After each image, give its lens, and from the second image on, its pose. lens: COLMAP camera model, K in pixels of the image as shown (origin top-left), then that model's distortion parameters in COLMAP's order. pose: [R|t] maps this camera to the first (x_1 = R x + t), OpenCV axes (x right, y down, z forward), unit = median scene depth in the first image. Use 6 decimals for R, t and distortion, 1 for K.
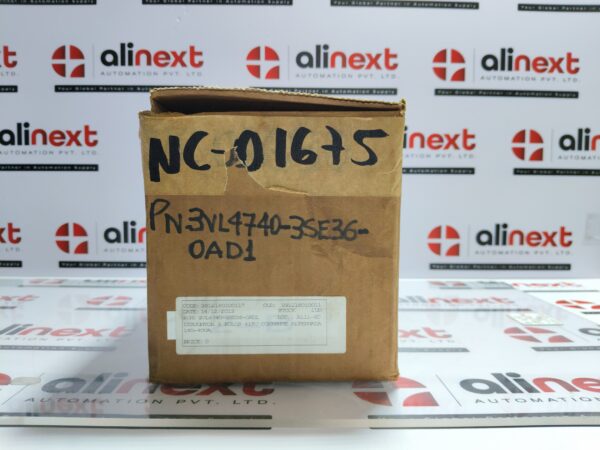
lens RADIAL K [[356.8, 0, 299.6], [0, 356.8, 237.6], [0, 0, 1]] dist [0.020750, -0.025536]
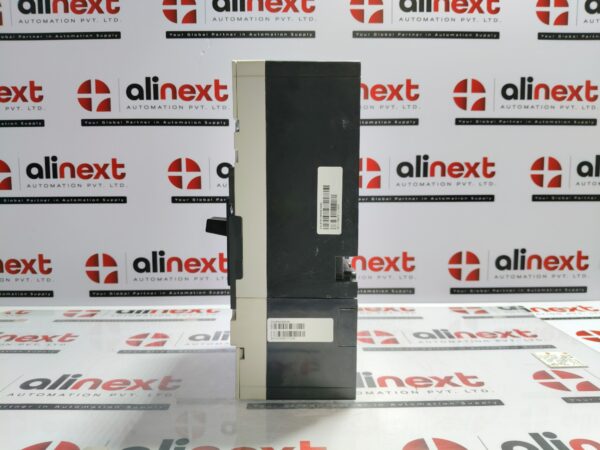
lens RADIAL K [[356.8, 0, 300.2], [0, 356.8, 231.4], [0, 0, 1]] dist [0.020750, -0.025536]
pose [[0.999939, -0.011058, 0.000514, -0.067364], [0.011043, 0.999673, 0.023058, -0.123447], [-0.000769, -0.023051, 0.999734, -0.023243]]
